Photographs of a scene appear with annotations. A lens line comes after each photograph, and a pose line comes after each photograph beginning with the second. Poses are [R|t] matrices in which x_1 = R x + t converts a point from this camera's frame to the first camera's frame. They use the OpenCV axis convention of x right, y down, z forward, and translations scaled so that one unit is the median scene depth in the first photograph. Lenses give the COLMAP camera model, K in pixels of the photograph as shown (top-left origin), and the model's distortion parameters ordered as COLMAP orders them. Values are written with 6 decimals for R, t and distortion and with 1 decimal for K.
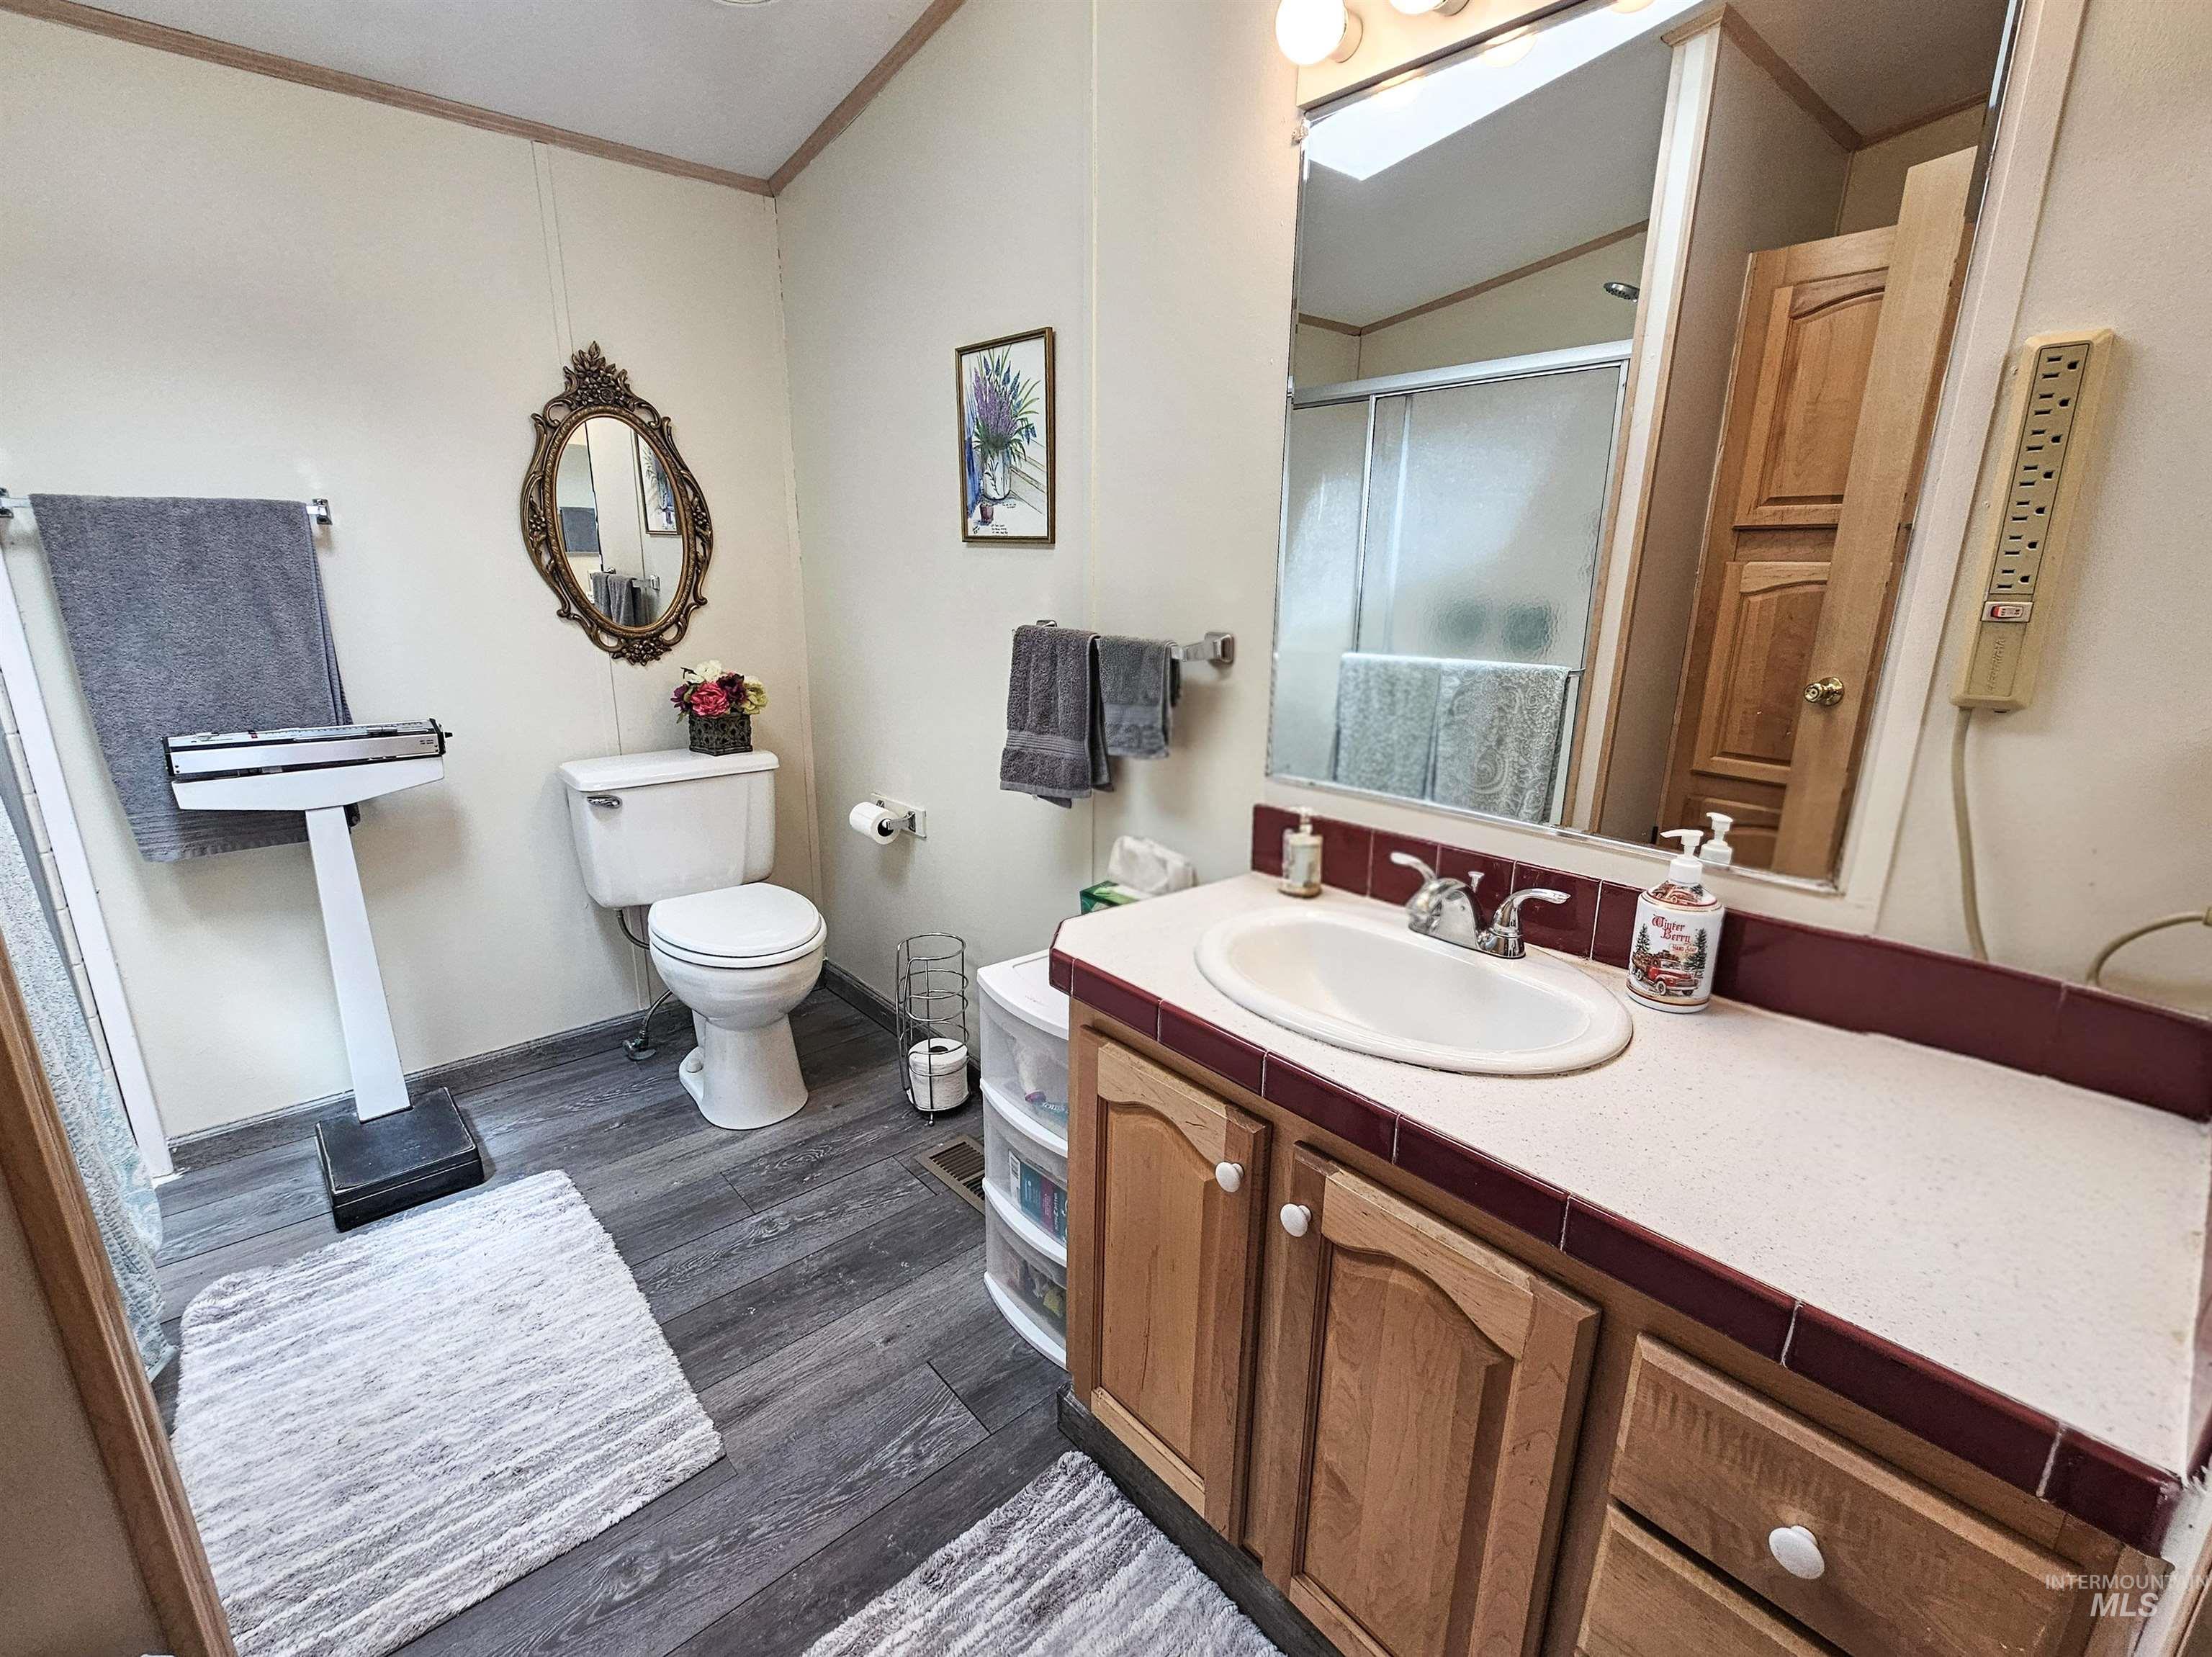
lens RADIAL K [[980.0, 0, 1106.0], [0, 980.0, 828.5], [0, 0, 1]] dist [-0.001187, -0.000762]
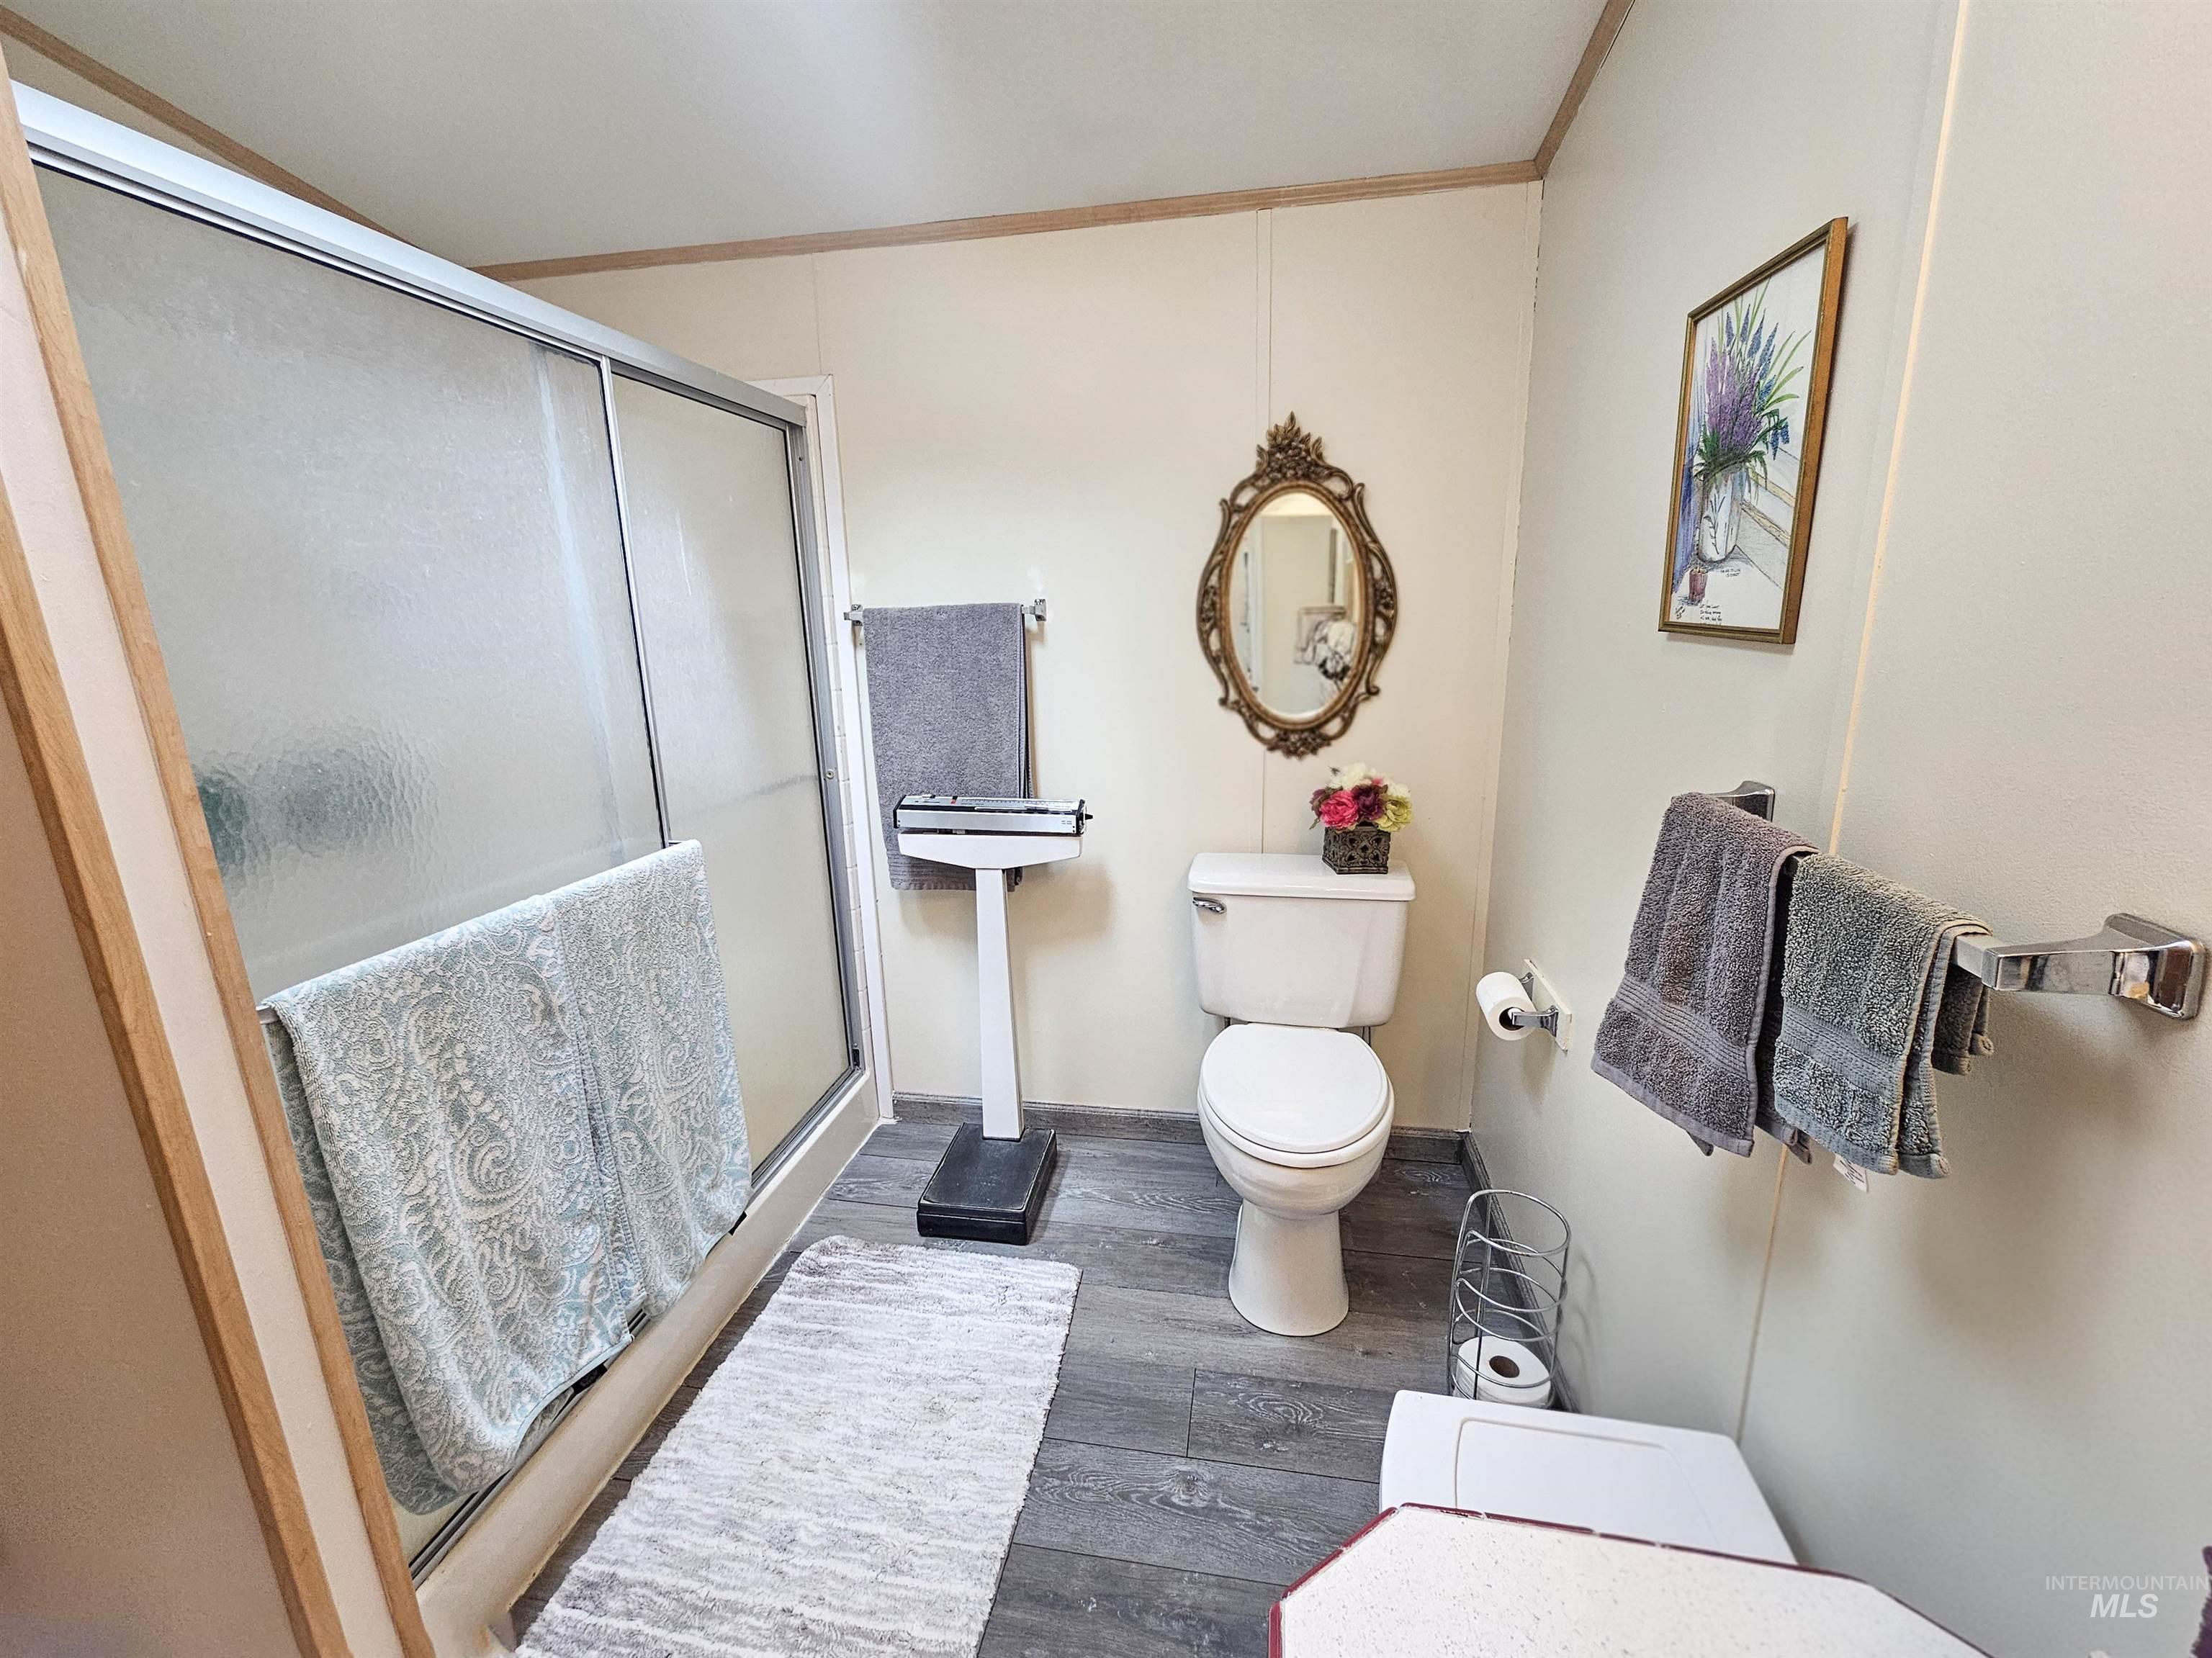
lens RADIAL K [[922.7, 0, 1106.0], [0, 922.7, 829.0], [0, 0, 1]] dist [-0.001204, -0.002658]
pose [[0.622051, 0.158310, -0.766805, 0.103450], [-0.178459, 0.982235, 0.058017, -0.149755], [0.762368, 0.100754, 0.639253, 0.399946]]
